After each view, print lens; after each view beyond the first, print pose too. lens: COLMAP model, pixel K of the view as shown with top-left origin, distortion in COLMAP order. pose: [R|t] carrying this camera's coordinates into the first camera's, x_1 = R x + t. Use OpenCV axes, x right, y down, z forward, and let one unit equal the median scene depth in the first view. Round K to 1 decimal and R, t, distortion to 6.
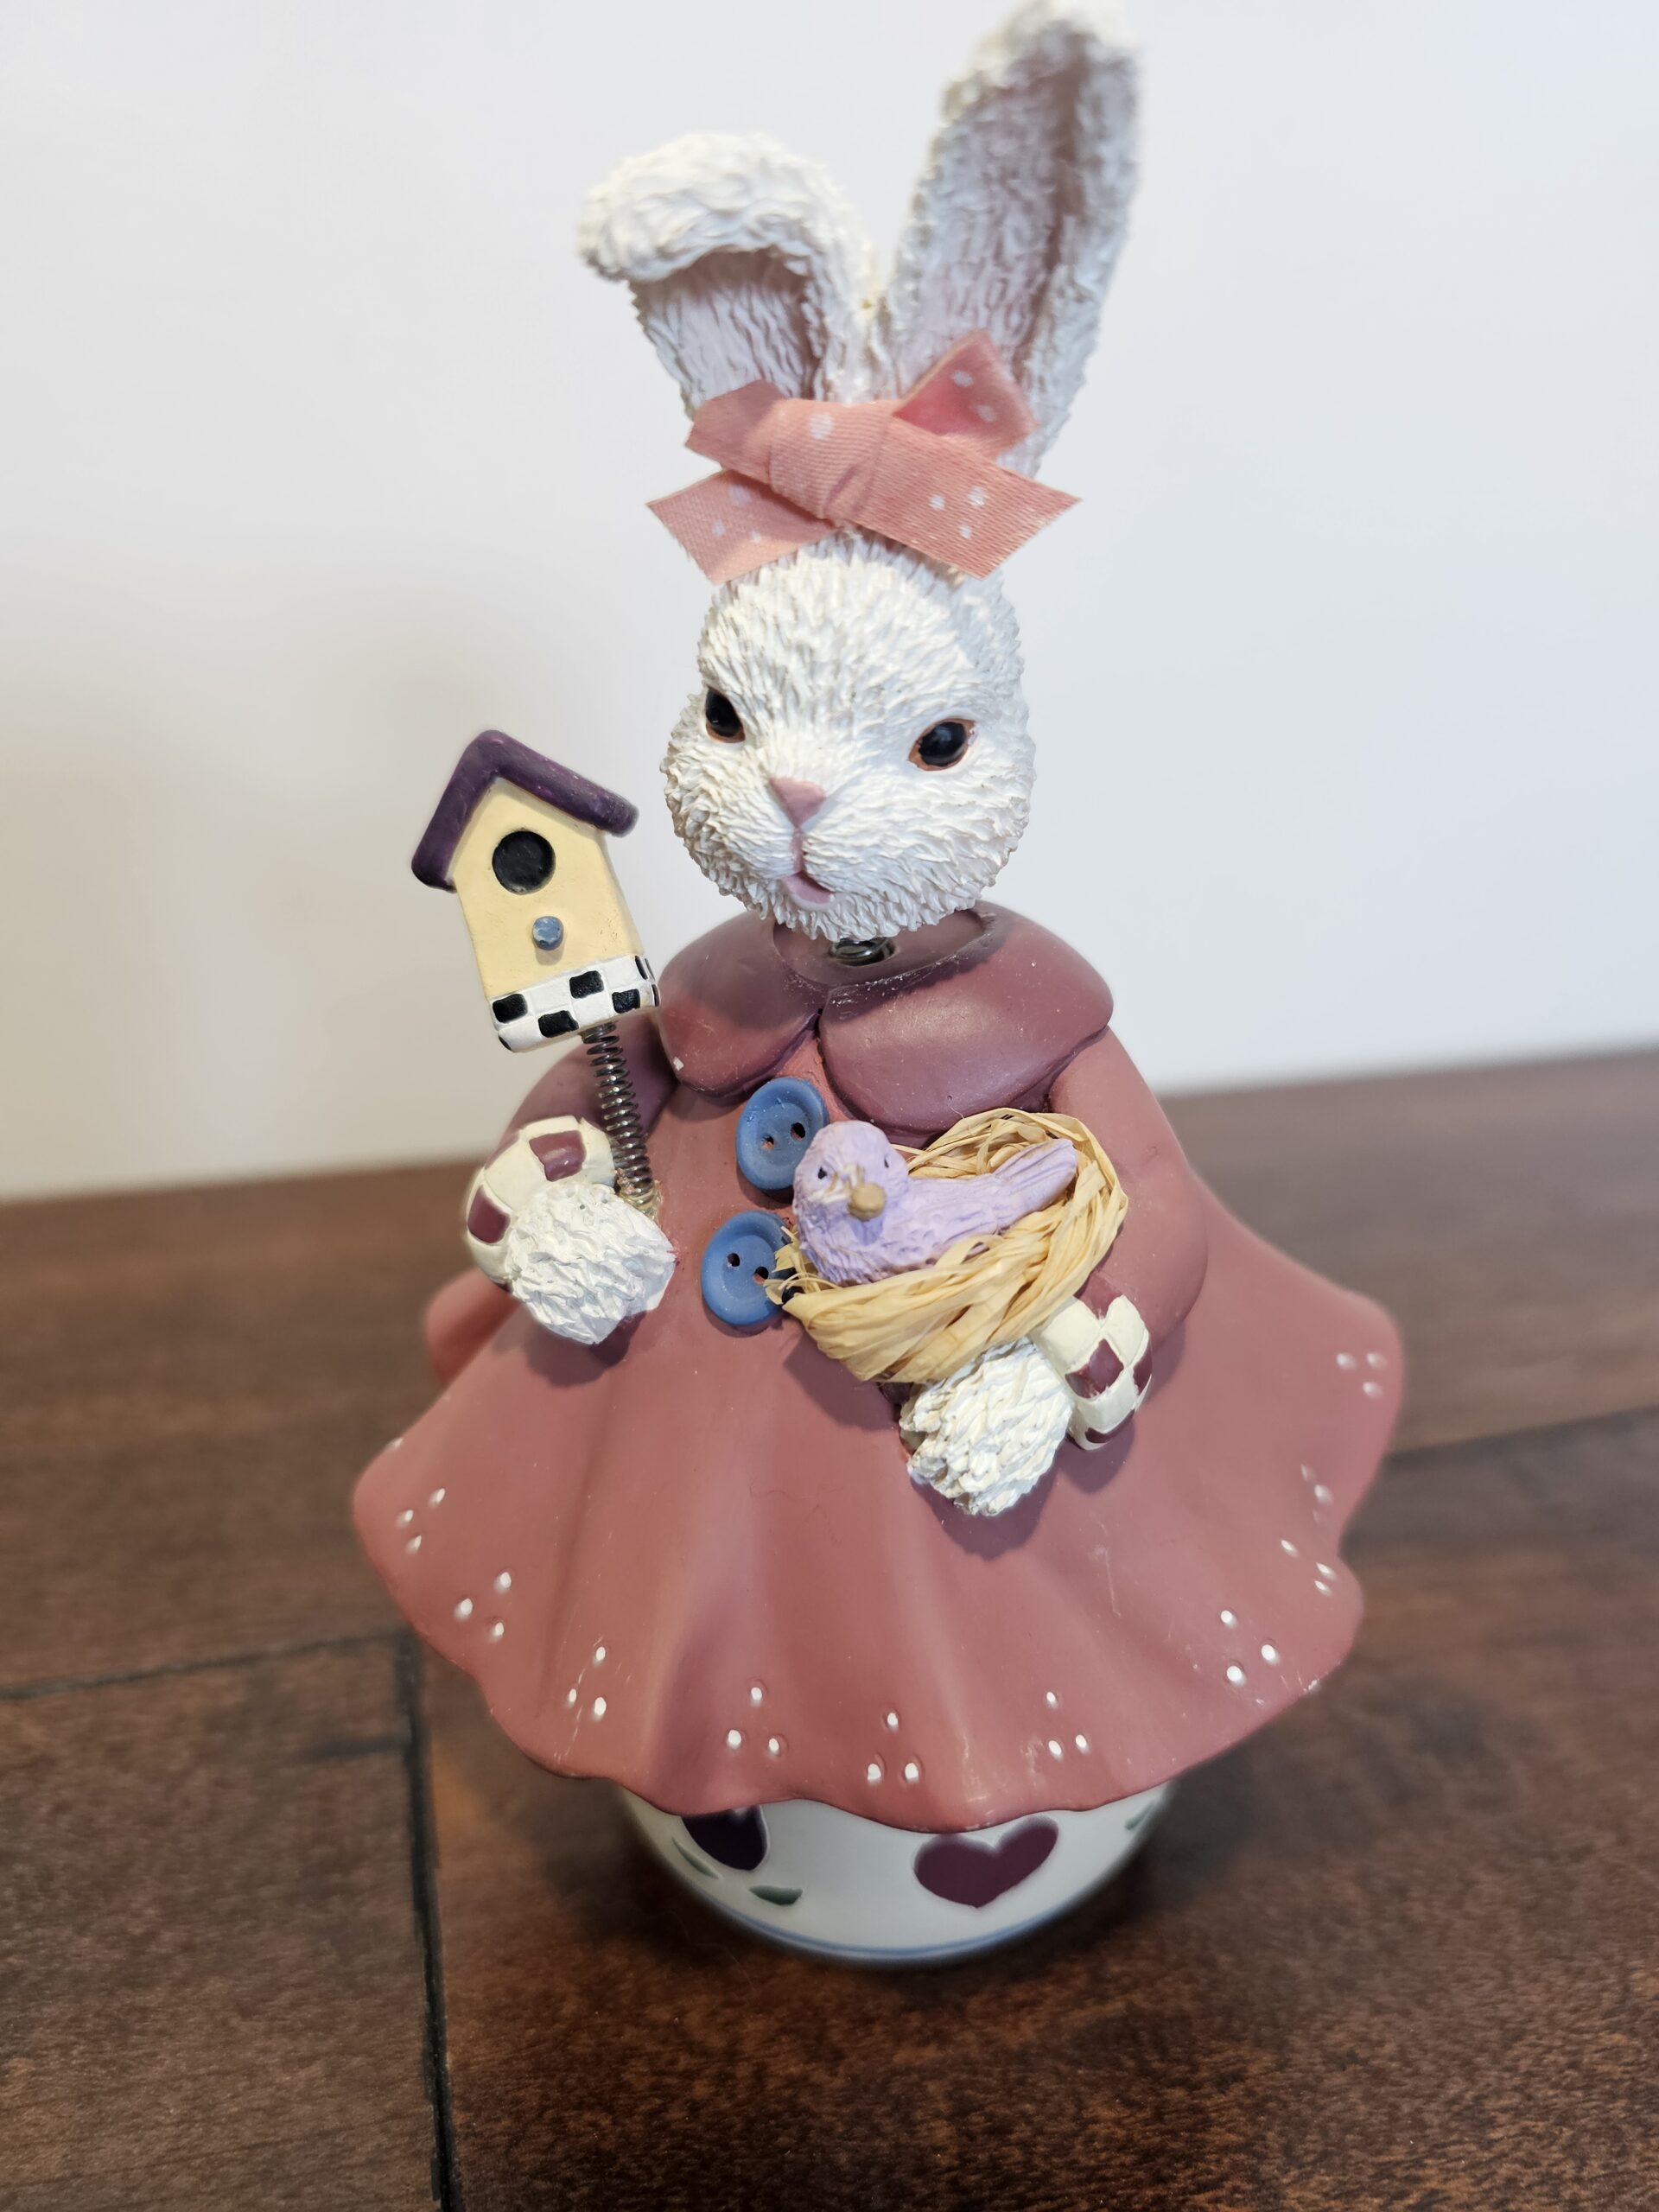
lens RADIAL K [[1572.4, 0, 914.1], [0, 1572.4, 1107.7], [0, 0, 1]] dist [-0.044111, 0.009351]
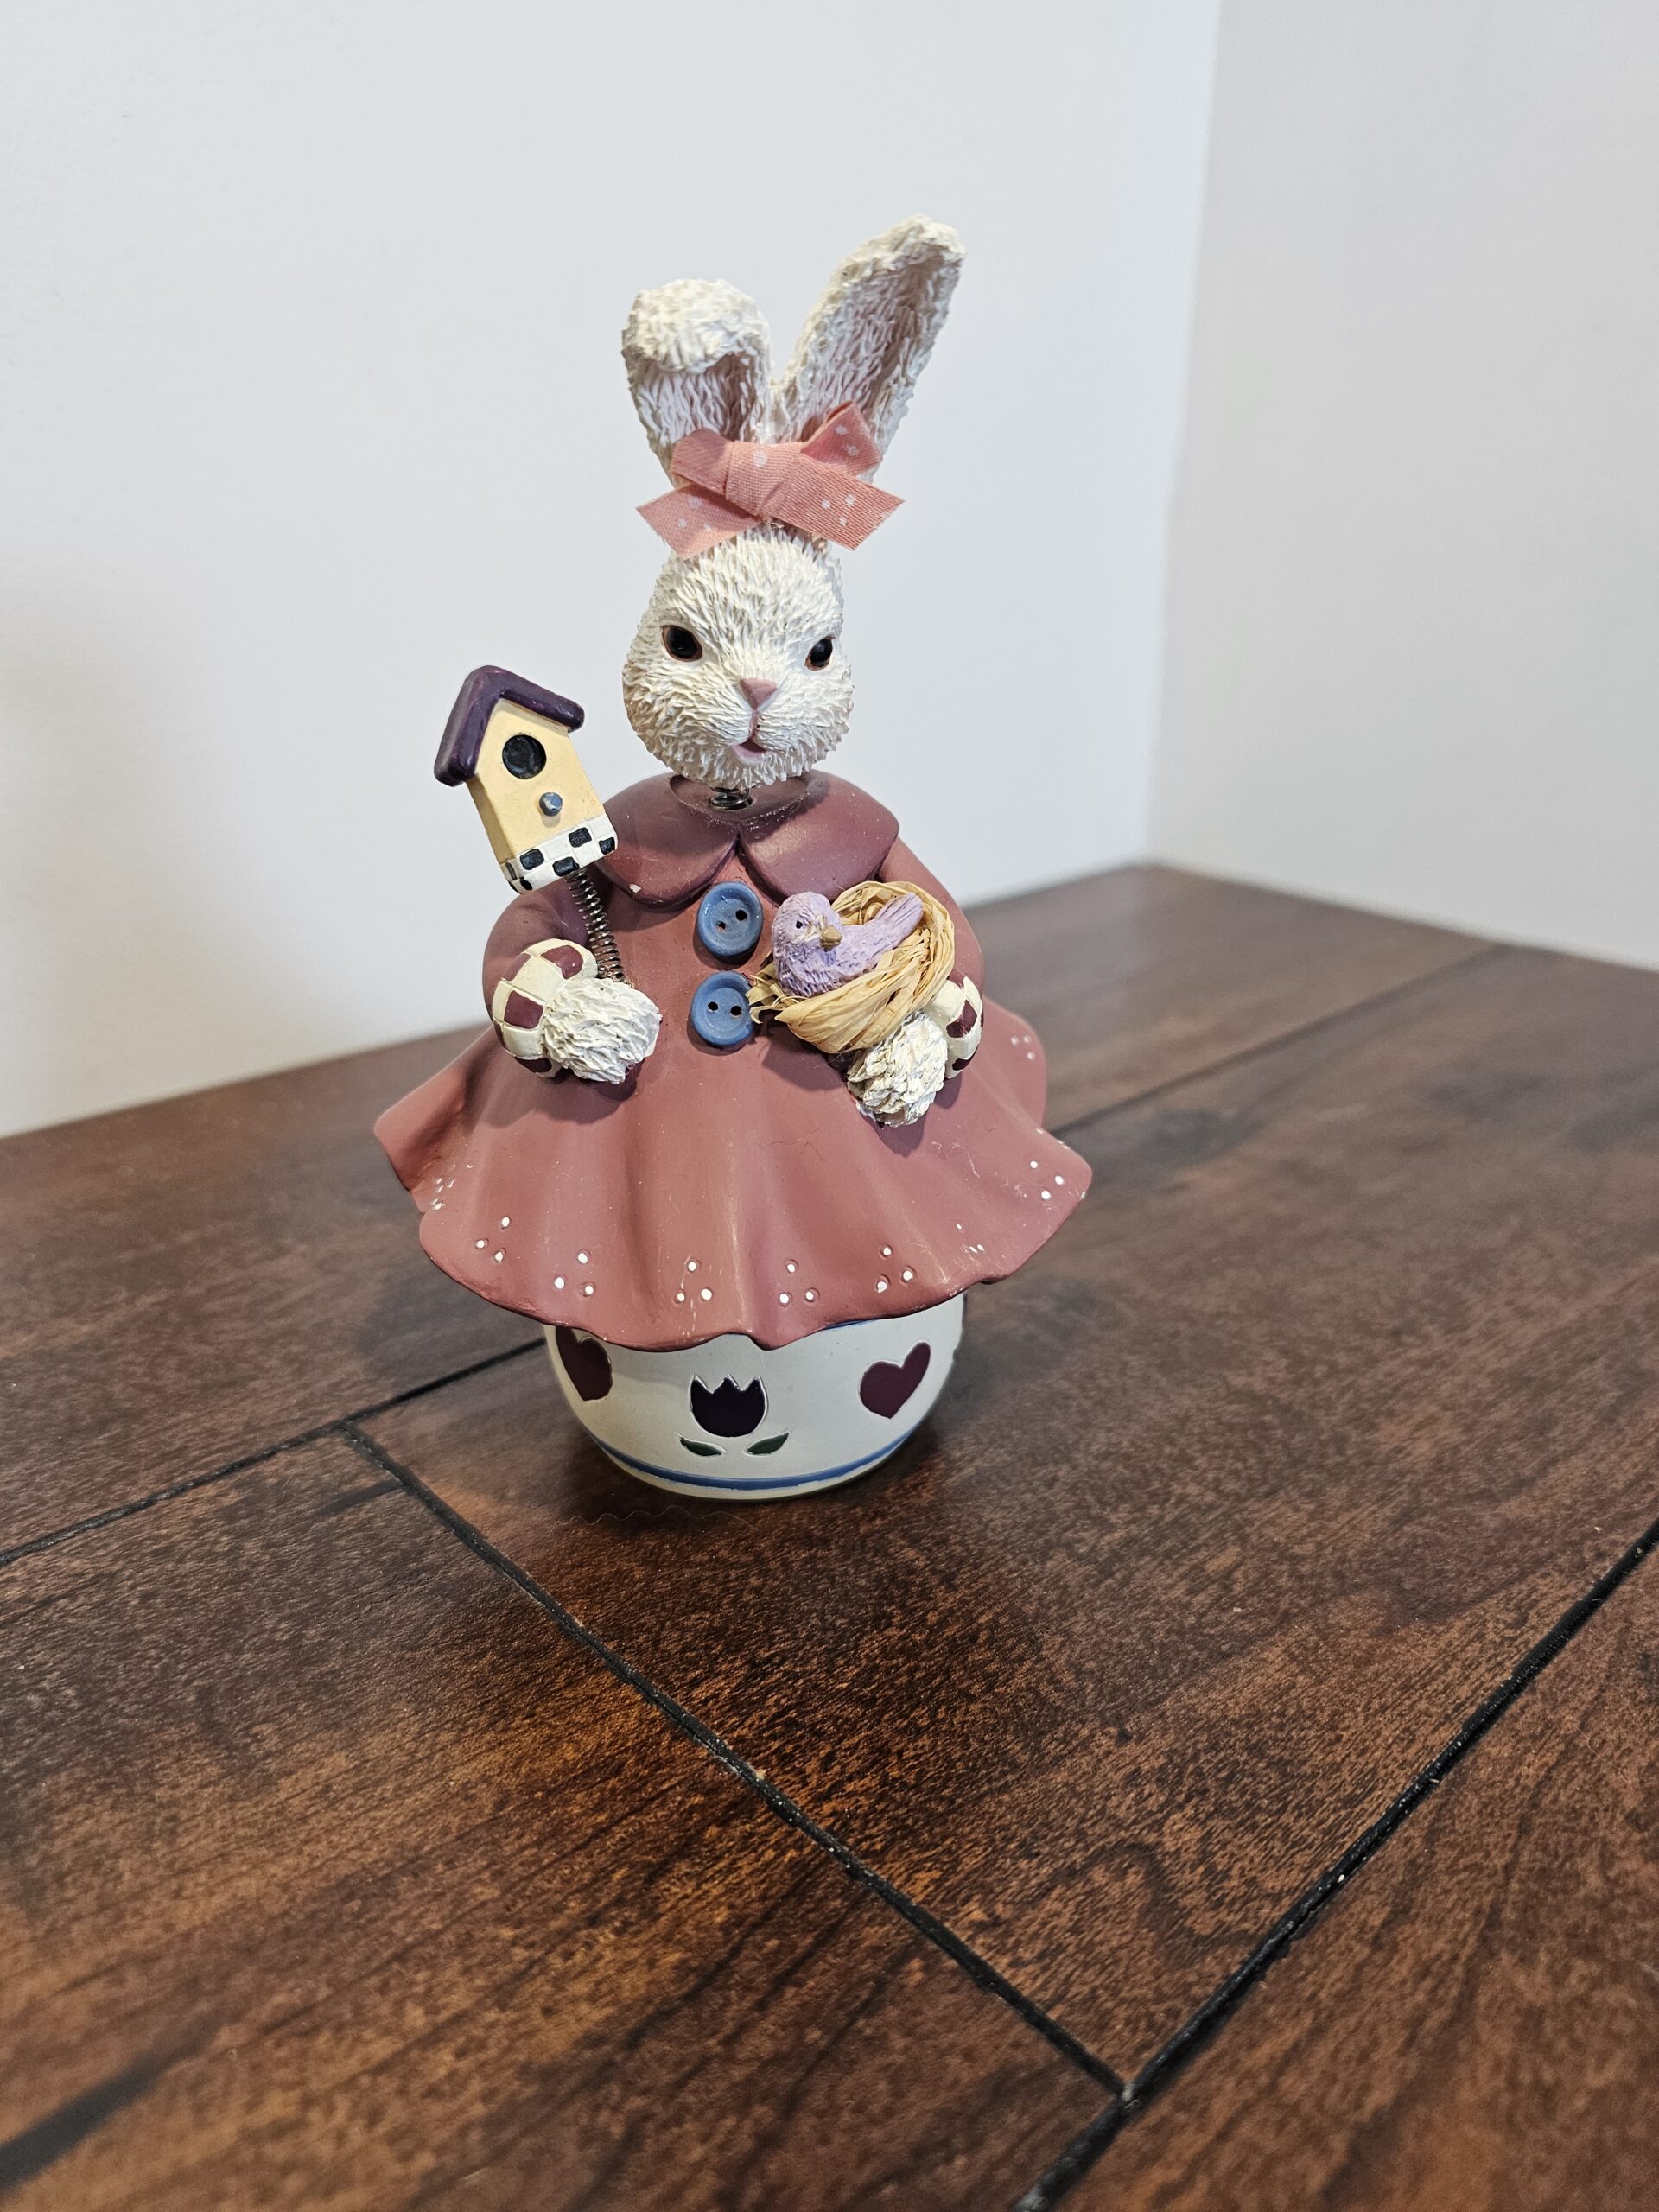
lens RADIAL K [[1458.5, 0, 887.4], [0, 1458.5, 1053.7], [0, 0, 1]] dist [0.004670, 0.002252]
pose [[0.900222, -0.173409, 0.399411, -0.595633], [0.169021, 0.984516, 0.046488, 0.118154], [-0.401288, 0.025659, 0.915593, -0.401654]]
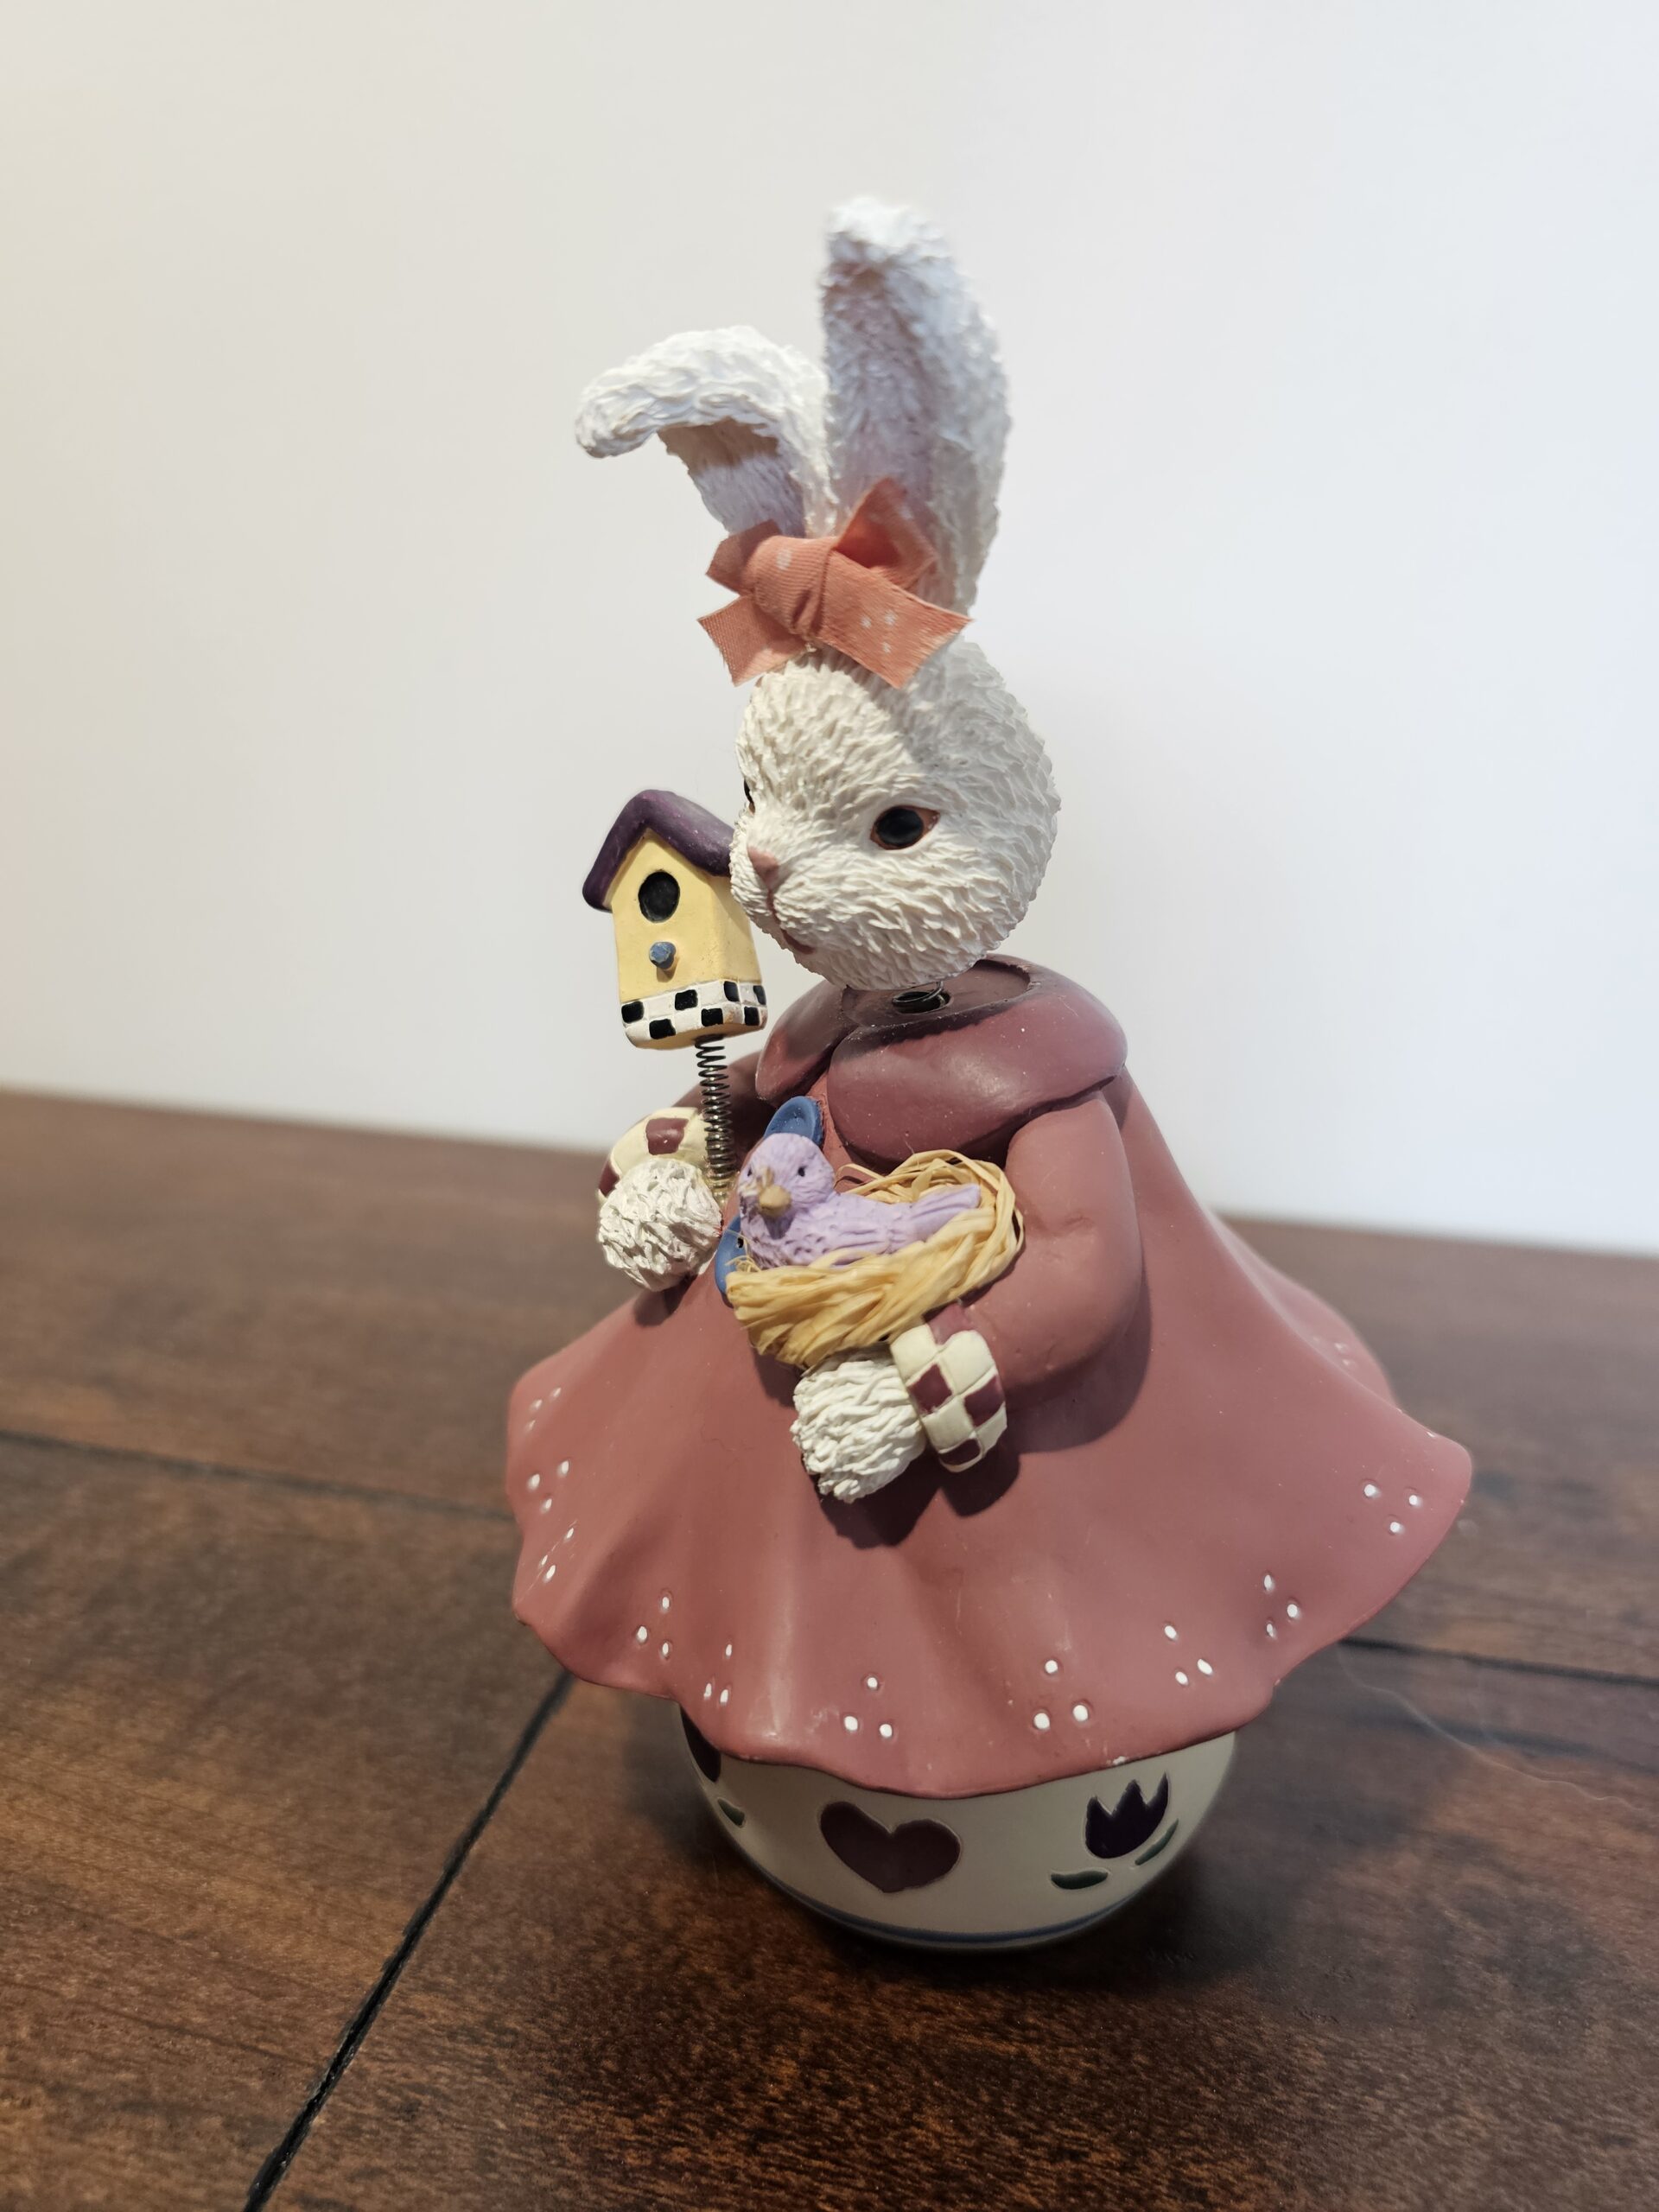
lens RADIAL K [[1608.2, 0, 829.5], [0, 1608.2, 1106.0], [0, 0, 1]] dist [0.054106, -0.086904]
pose [[0.865366, 0.152055, -0.477515, 0.569722], [-0.165362, 0.986129, 0.014339, -0.038957], [0.473071, 0.066555, 0.878507, -0.050440]]
